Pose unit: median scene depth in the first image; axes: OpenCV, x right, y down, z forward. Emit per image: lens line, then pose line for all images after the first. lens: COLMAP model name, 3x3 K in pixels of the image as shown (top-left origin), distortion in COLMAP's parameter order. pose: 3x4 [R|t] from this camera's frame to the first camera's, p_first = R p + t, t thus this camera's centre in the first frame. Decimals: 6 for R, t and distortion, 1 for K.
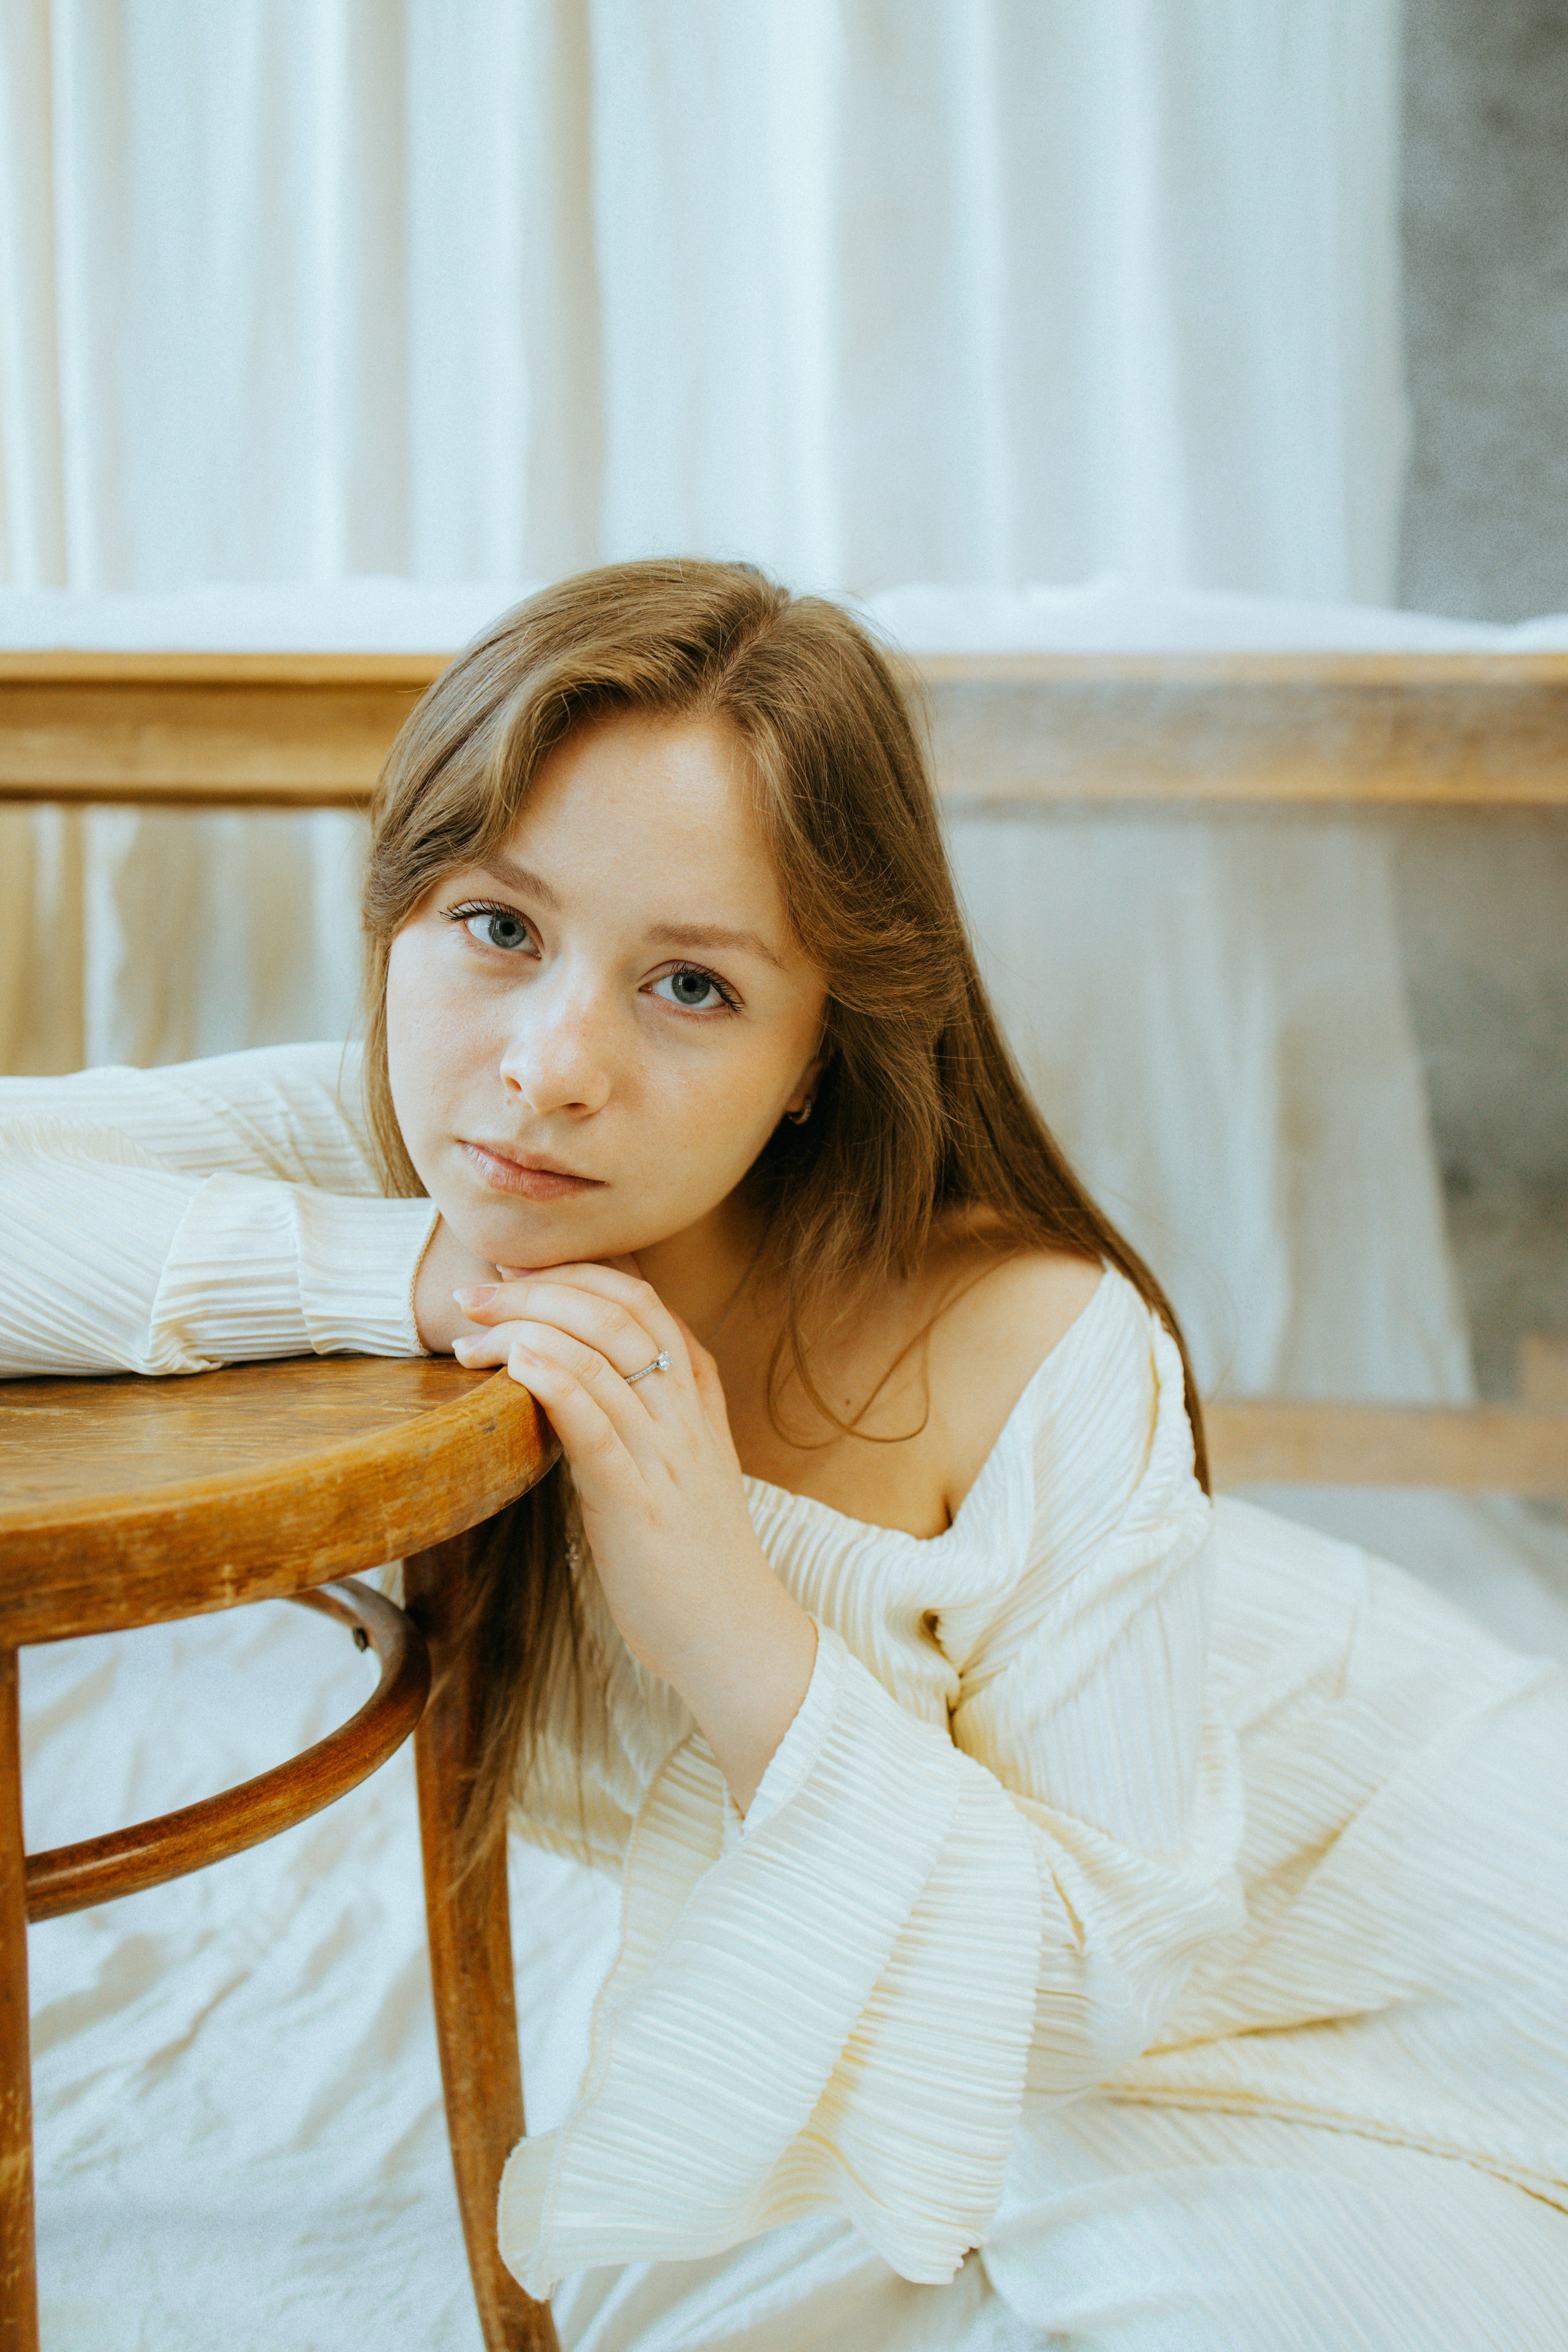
lens RADIAL K [[2369.1, 0, 709.5], [0, 2369.1, 1165.5], [0, 0, 1]] dist [0.001535, 0.096990]
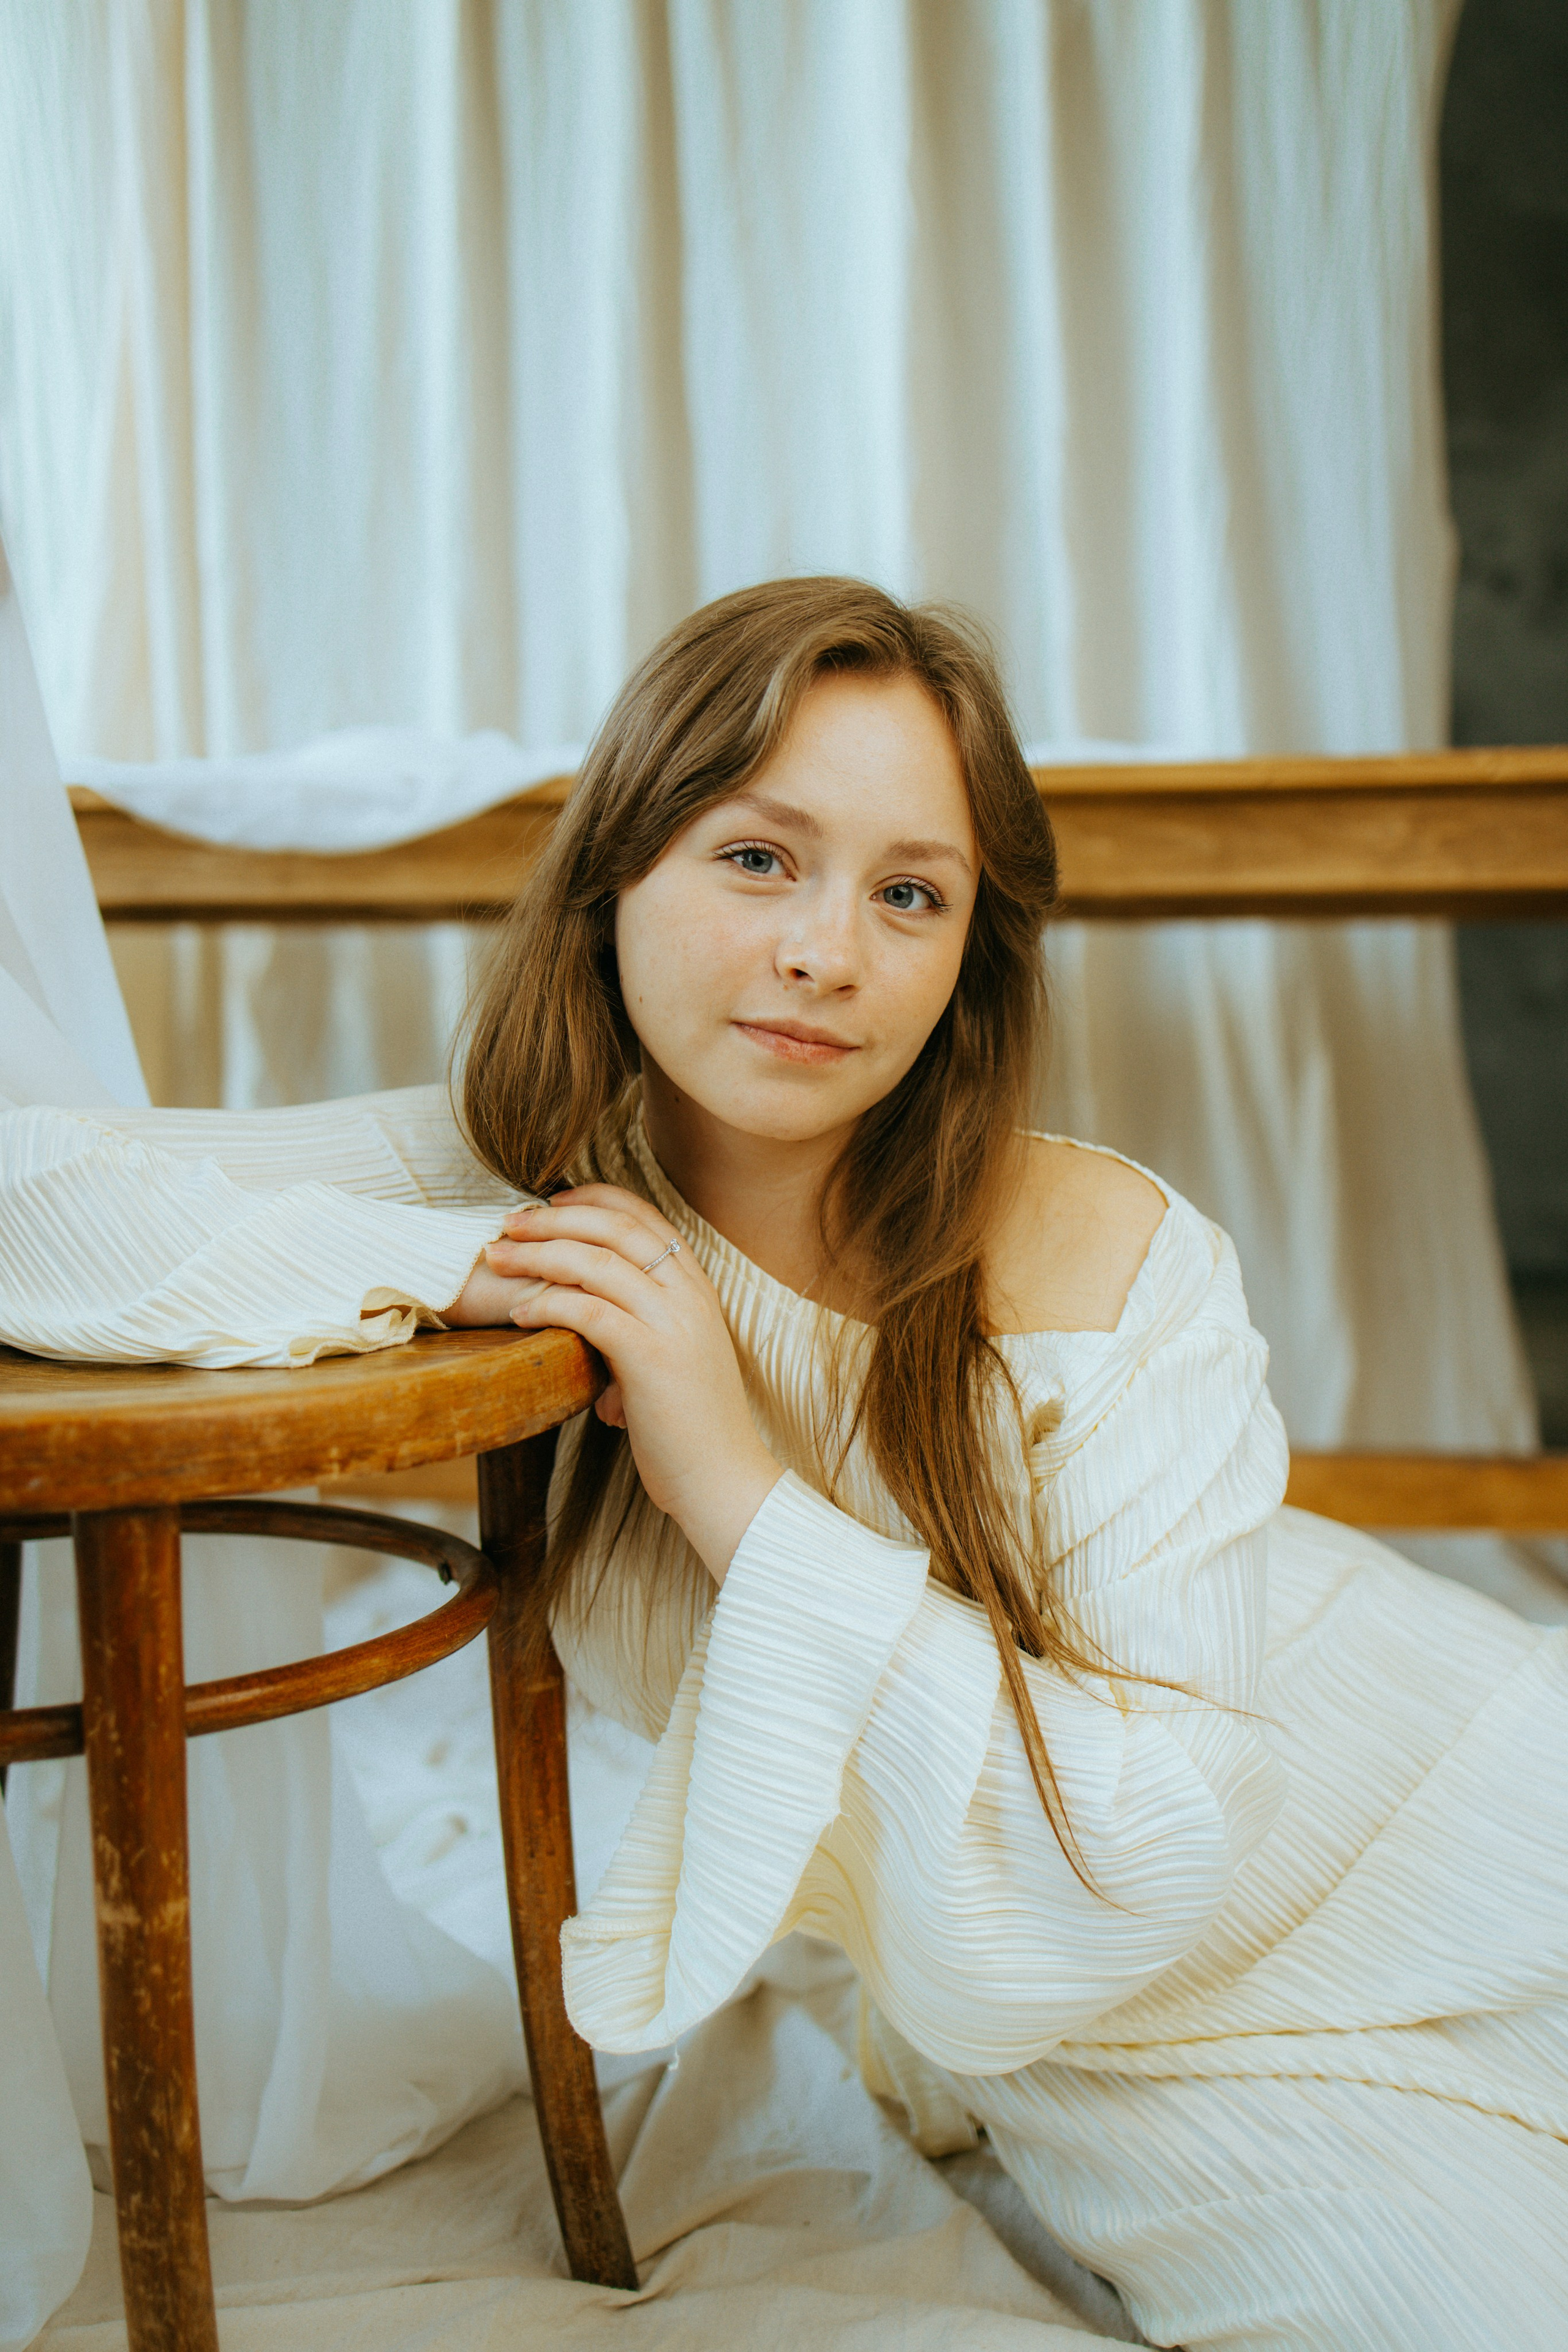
lens RADIAL K [[2491.9, 0, 730.4], [0, 2491.9, 1166.4], [0, 0, 1]] dist [0.003775, 0.210233]
pose [[0.998562, -0.016168, -0.051108, 0.083111], [0.013196, 0.998231, -0.057977, 0.085057], [0.051955, 0.057219, 0.997009, -0.352357]]
